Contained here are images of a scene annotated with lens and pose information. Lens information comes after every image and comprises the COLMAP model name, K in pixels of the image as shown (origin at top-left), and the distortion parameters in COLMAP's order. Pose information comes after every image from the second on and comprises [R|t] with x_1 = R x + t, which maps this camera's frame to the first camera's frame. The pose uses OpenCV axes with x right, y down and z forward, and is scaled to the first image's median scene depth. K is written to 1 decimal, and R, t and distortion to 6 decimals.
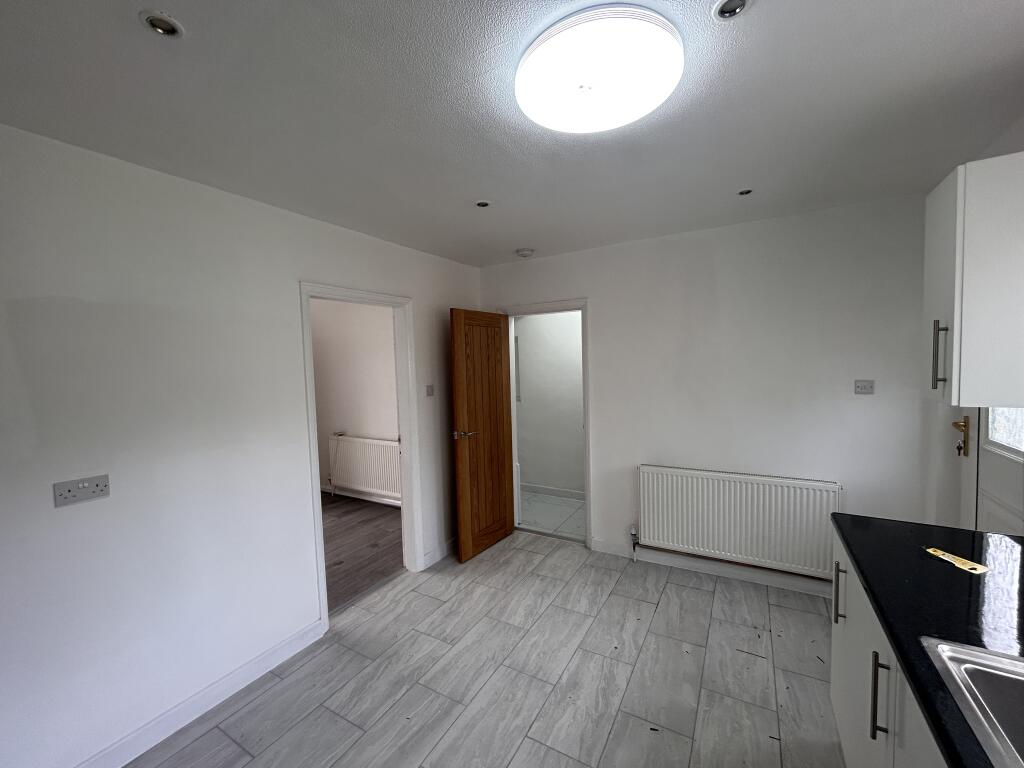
lens RADIAL K [[412.9, 0, 512.6], [0, 412.9, 385.1], [0, 0, 1]] dist [0.000413, 0.000032]
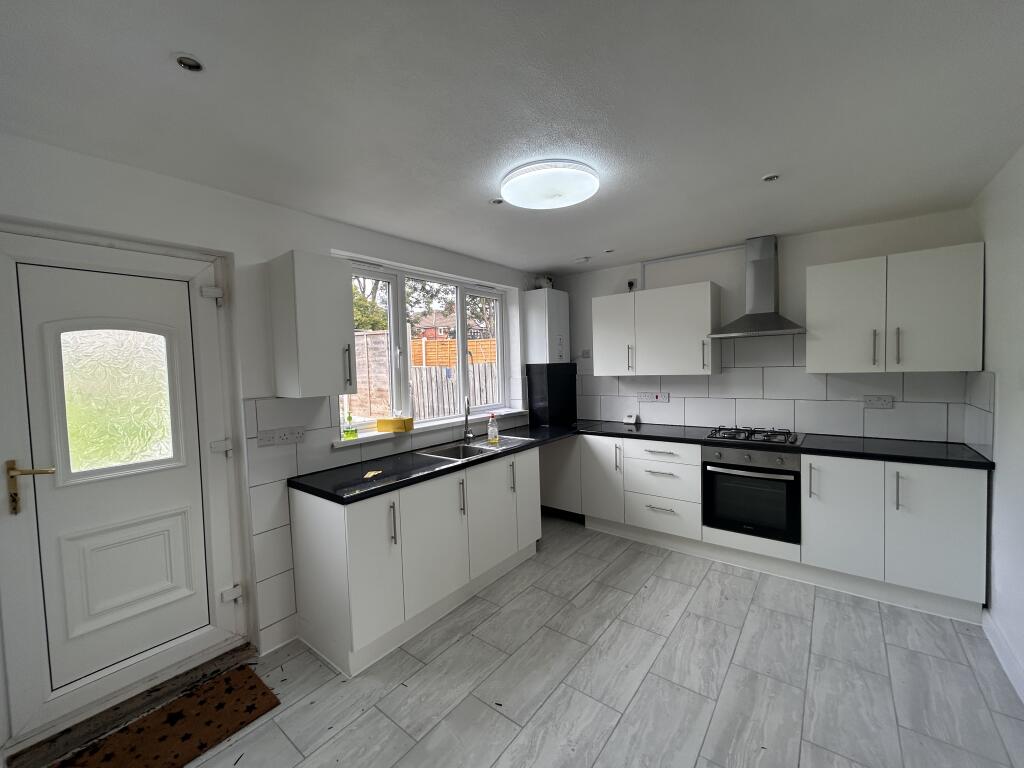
lens RADIAL K [[412.9, 0, 512.4], [0, 412.9, 382.2], [0, 0, 1]] dist [0.000413, 0.000032]
pose [[-0.987890, 0.052385, 0.146044, 0.105484], [0.066645, 0.993290, 0.094521, -0.087064], [-0.140112, 0.103110, -0.984752, 1.894018]]
